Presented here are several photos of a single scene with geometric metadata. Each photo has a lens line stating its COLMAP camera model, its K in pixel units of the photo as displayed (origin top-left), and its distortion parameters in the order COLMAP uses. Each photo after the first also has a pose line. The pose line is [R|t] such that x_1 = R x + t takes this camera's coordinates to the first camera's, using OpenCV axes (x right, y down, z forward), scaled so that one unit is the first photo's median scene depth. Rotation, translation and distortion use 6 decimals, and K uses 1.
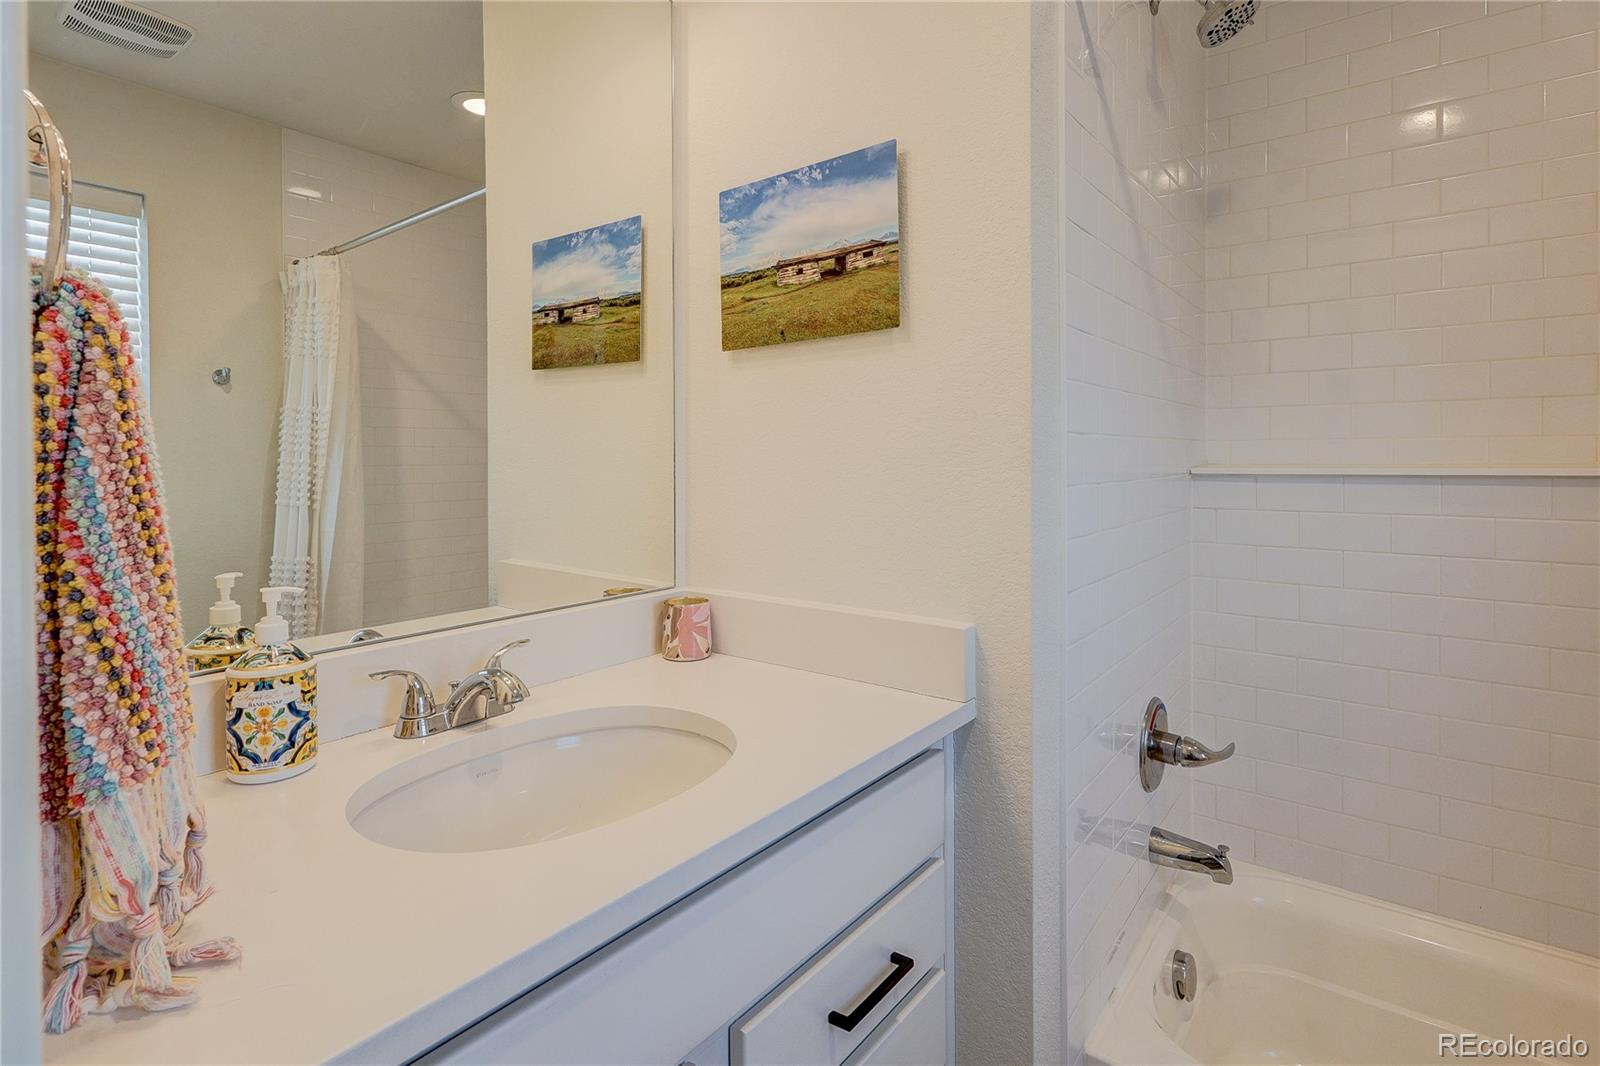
lens RADIAL K [[785.0, 0, 798.9], [0, 785.0, 470.9], [0, 0, 1]] dist [-0.001940, -0.000066]
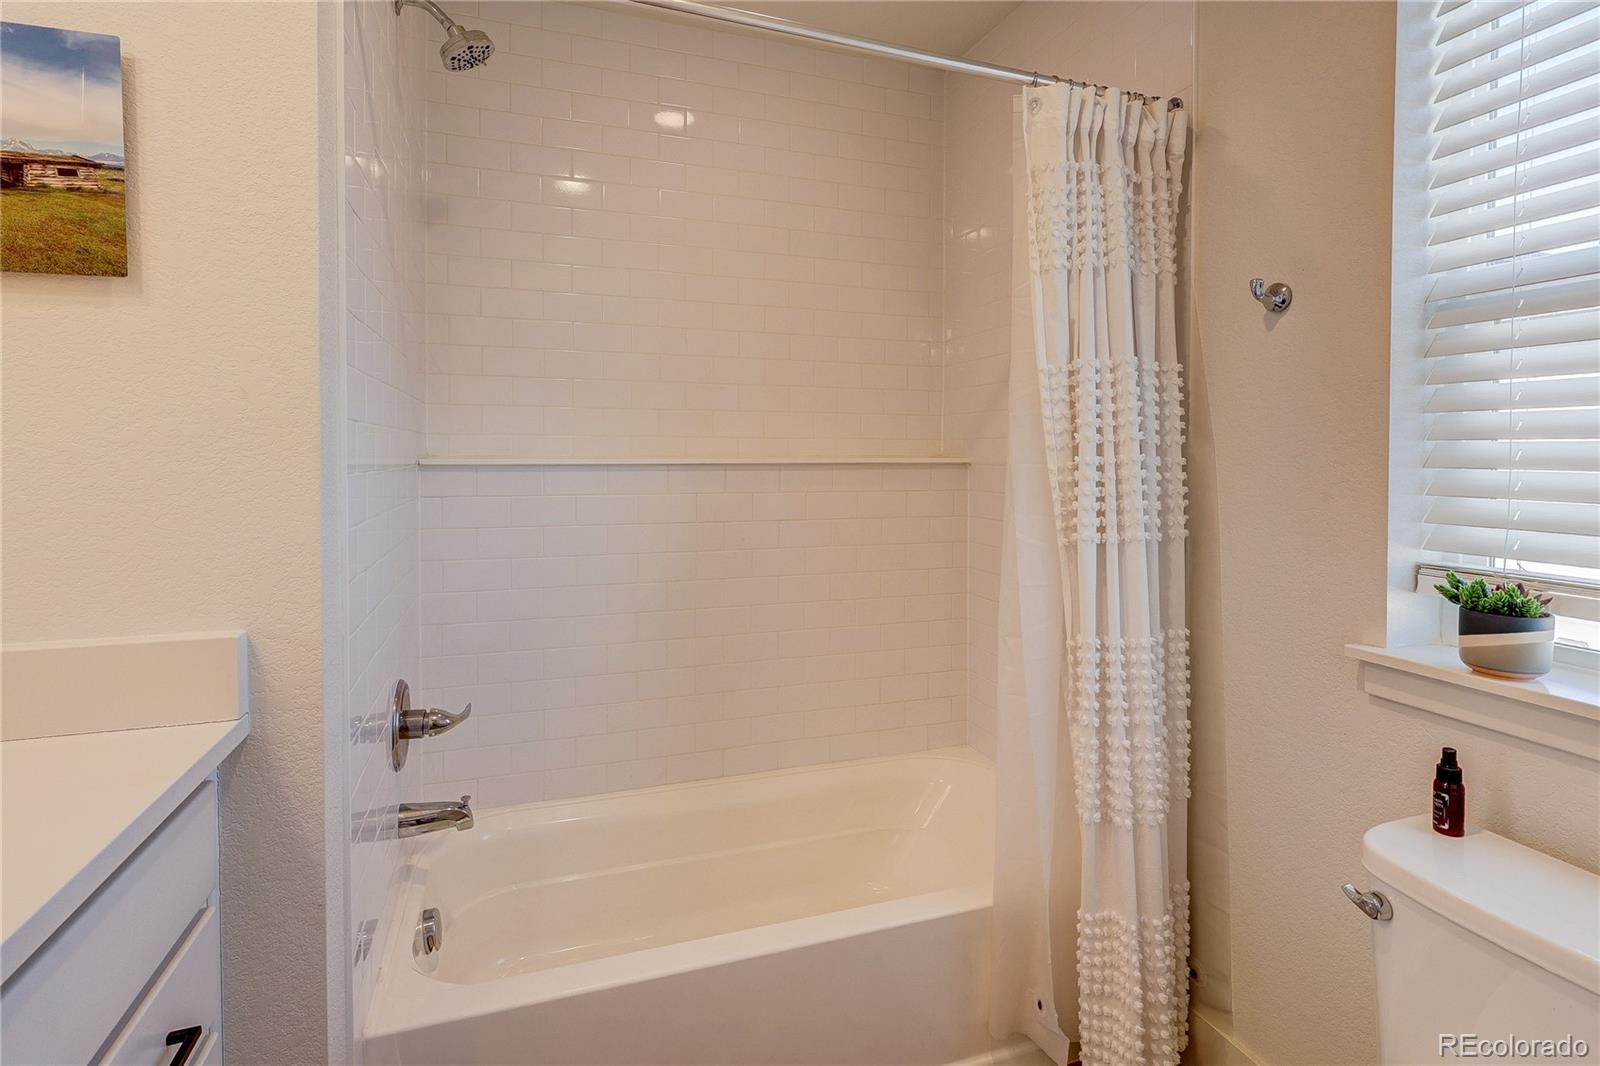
lens RADIAL K [[785.9, 0, 803.5], [0, 785.9, 492.9], [0, 0, 1]] dist [-0.001390, 0.000161]
pose [[0.543706, -0.035842, 0.838510, -0.168774], [0.009462, 0.999286, 0.036578, 0.012497], [-0.839222, -0.011954, 0.543657, -0.013656]]
